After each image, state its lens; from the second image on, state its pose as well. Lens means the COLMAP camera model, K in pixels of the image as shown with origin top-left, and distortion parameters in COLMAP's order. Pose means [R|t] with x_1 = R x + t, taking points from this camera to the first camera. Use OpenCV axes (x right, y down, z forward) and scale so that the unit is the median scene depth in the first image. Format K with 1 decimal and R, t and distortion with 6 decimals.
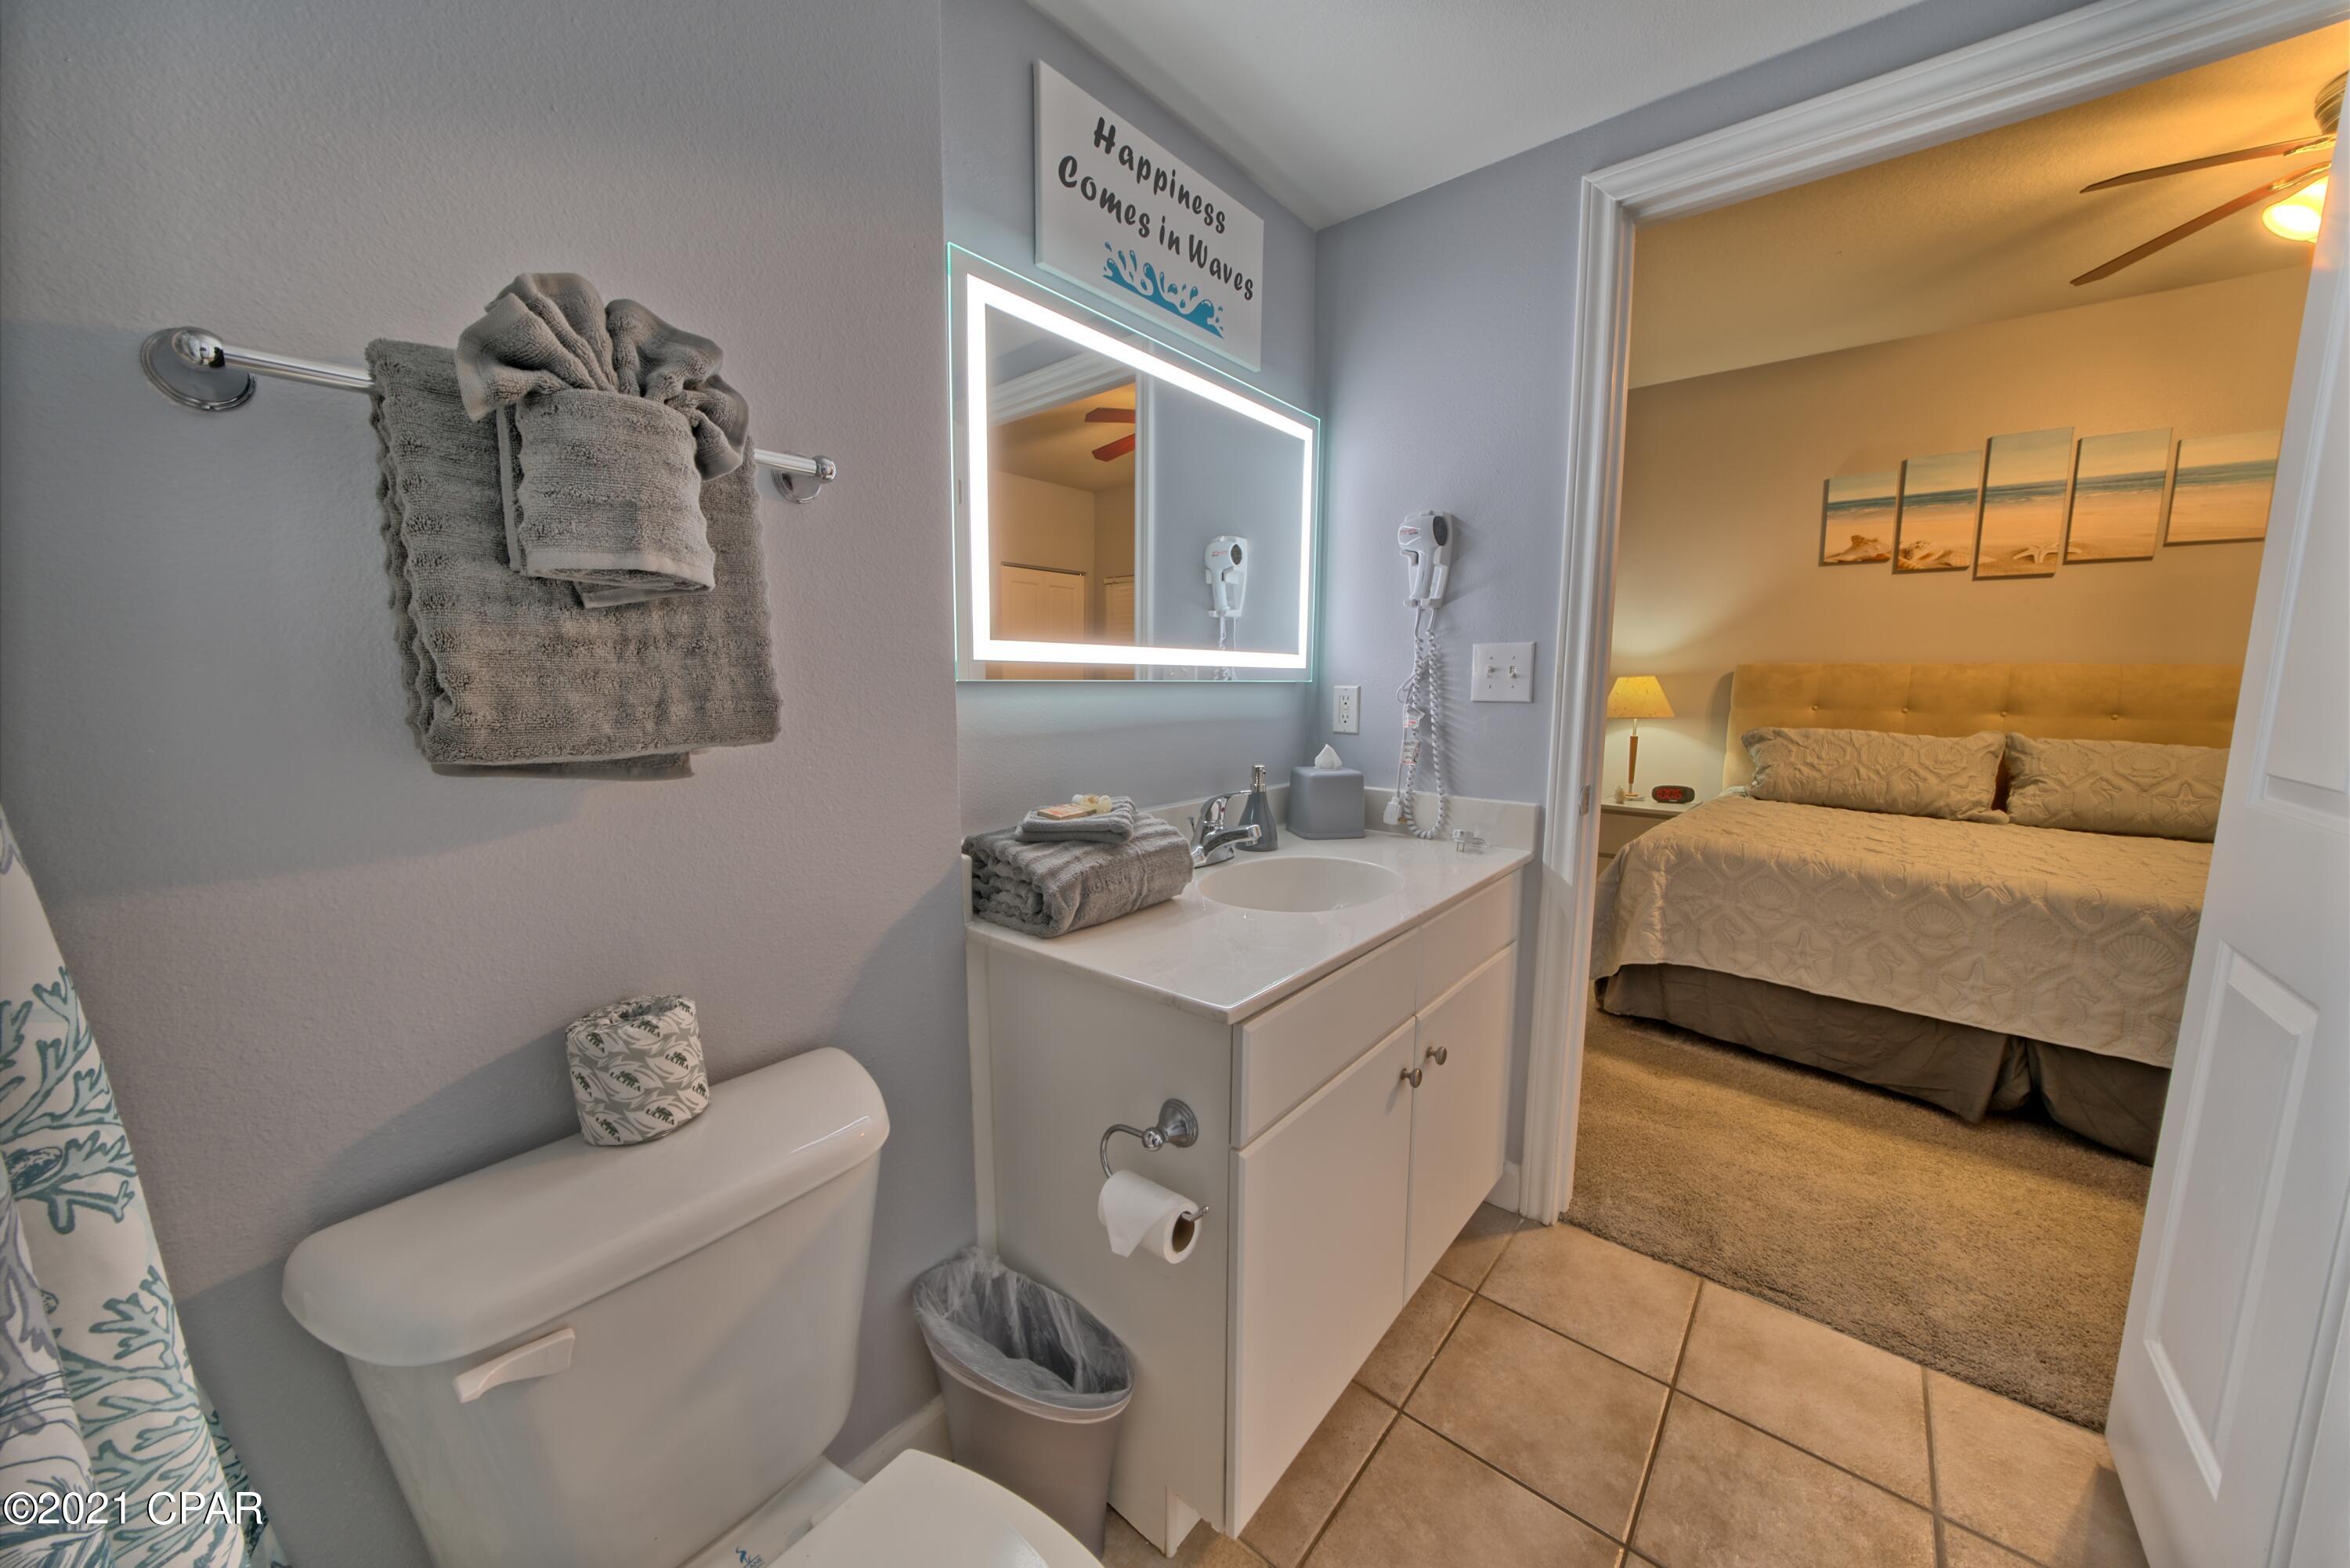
lens RADIAL K [[812.2, 0, 1169.5], [0, 812.2, 779.8], [0, 0, 1]] dist [-0.024848, 0.002471]
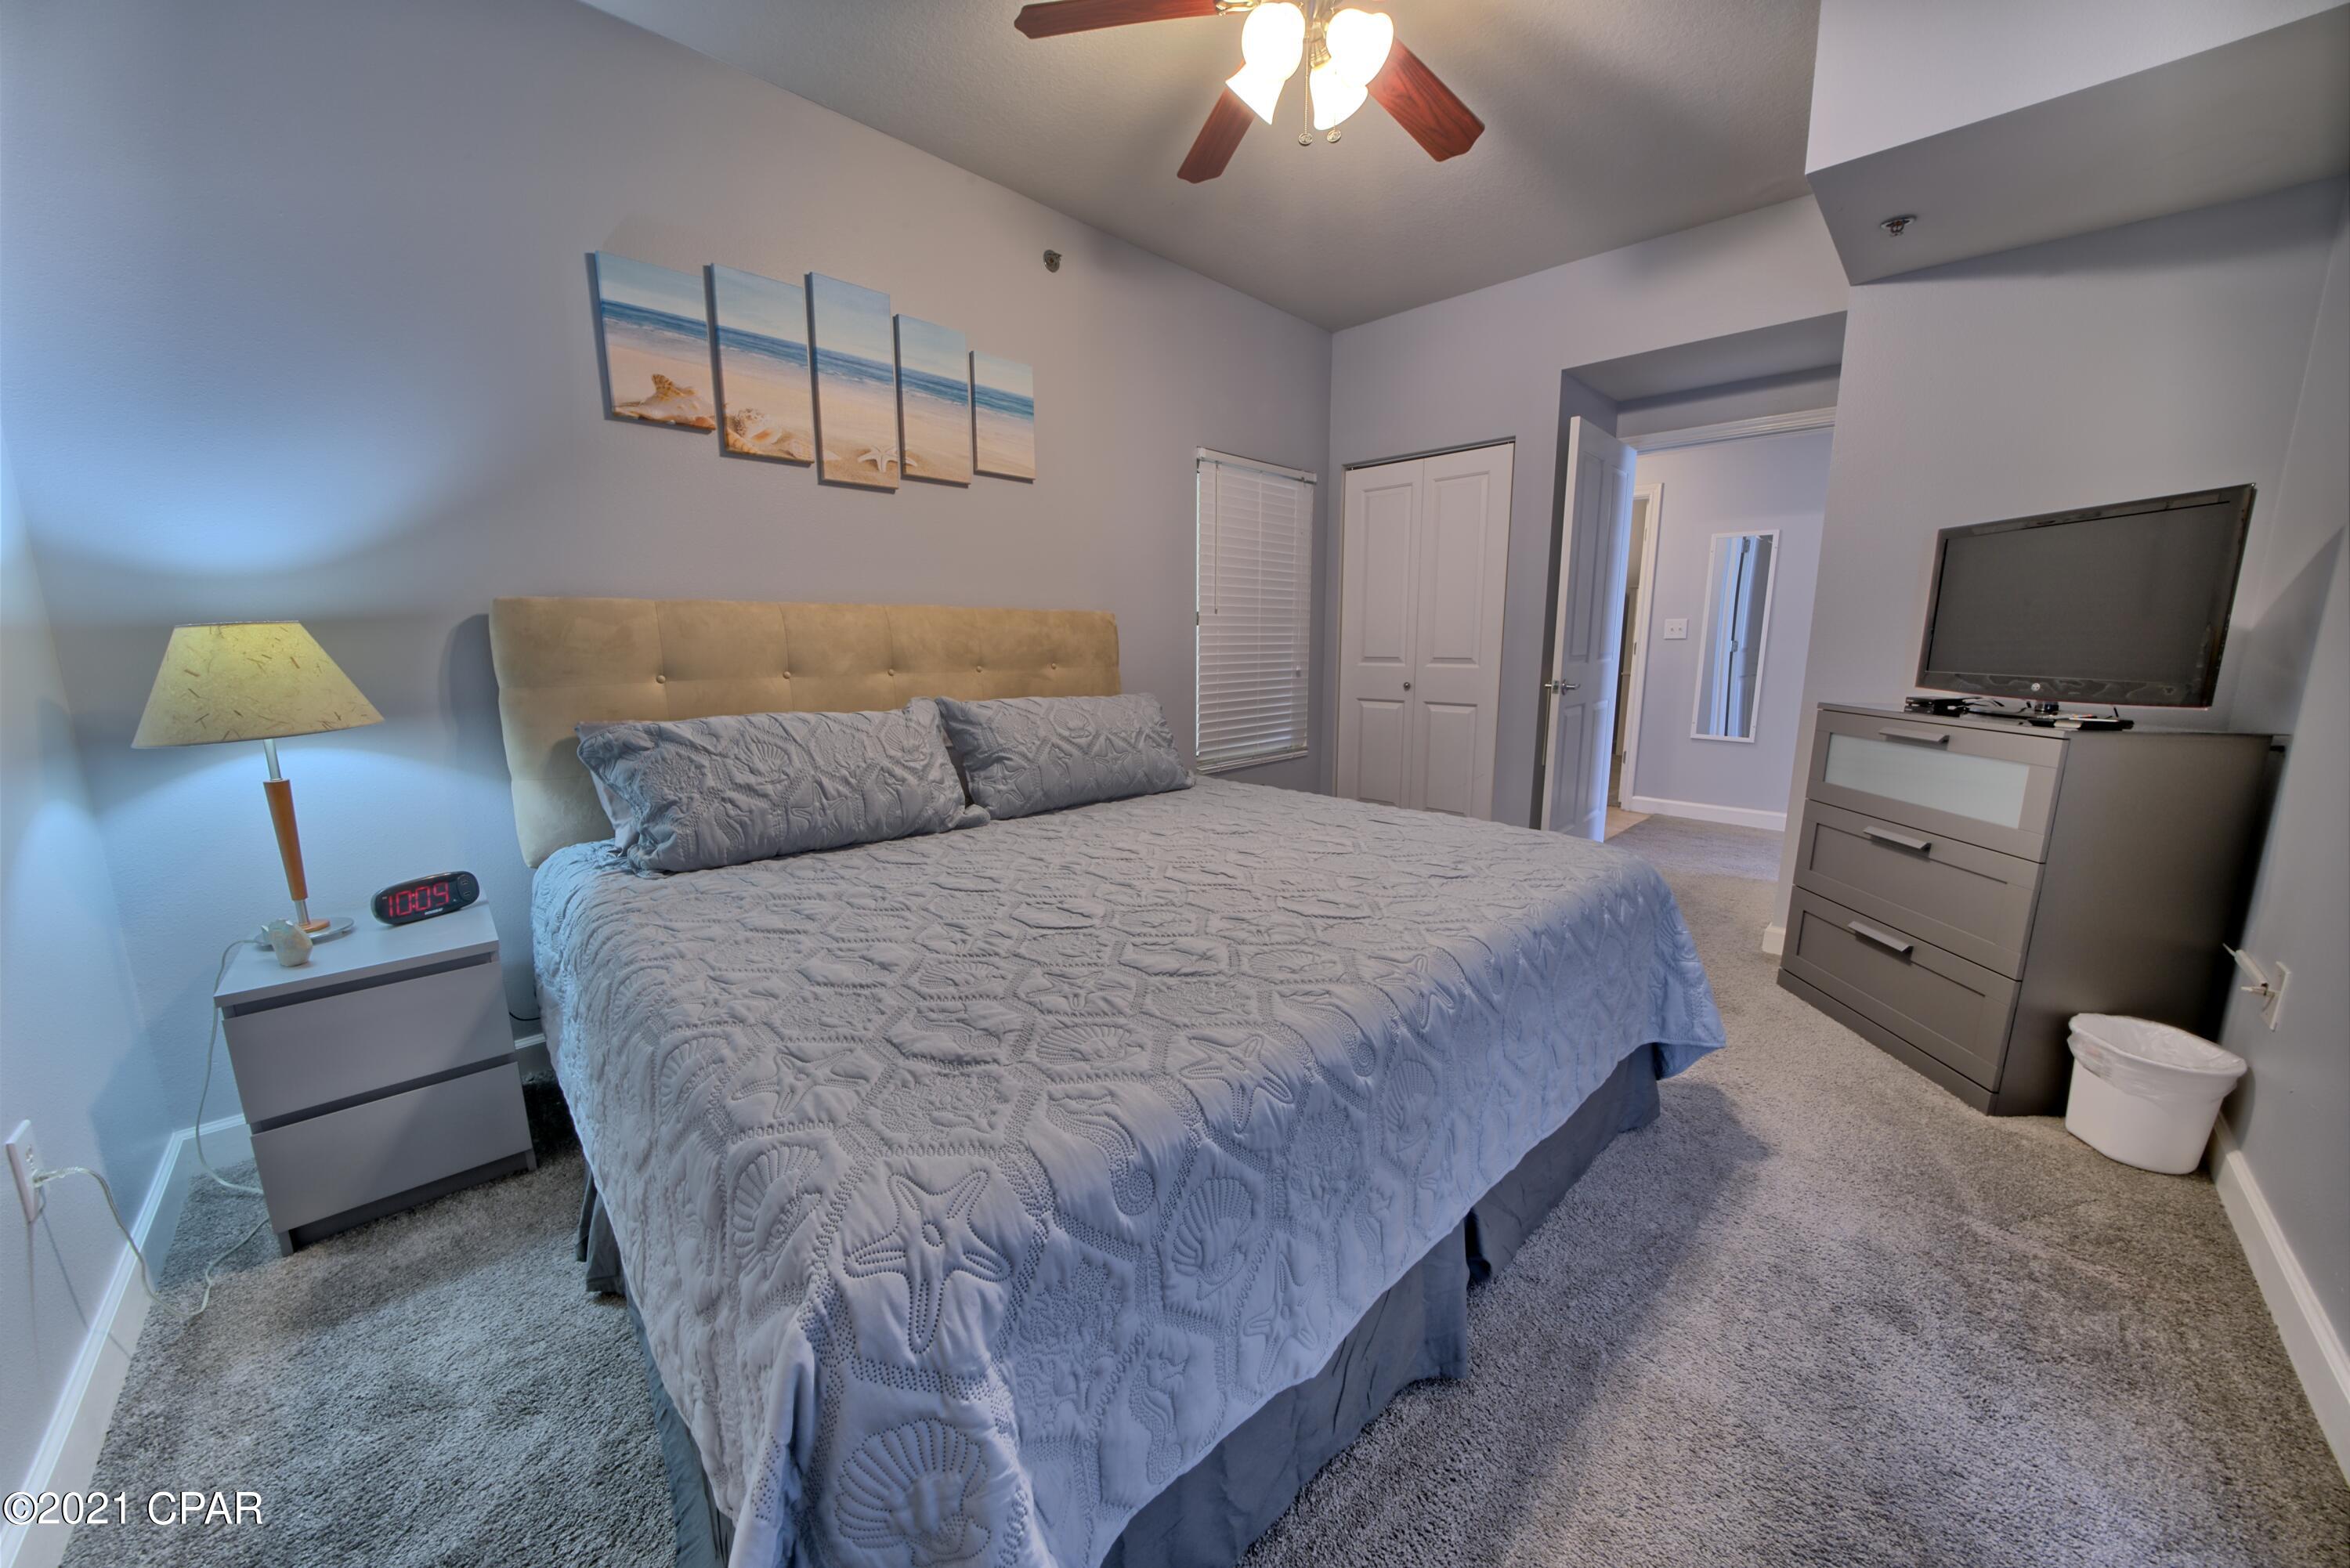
lens RADIAL K [[812.2, 0, 1169.5], [0, 812.2, 779.8], [0, 0, 1]] dist [-0.024848, 0.002471]
pose [[0.080498, -0.179063, 0.980539, 0.283497], [0.128999, 0.977330, 0.167887, -0.073436], [-0.988372, 0.112974, 0.101772, 0.632878]]
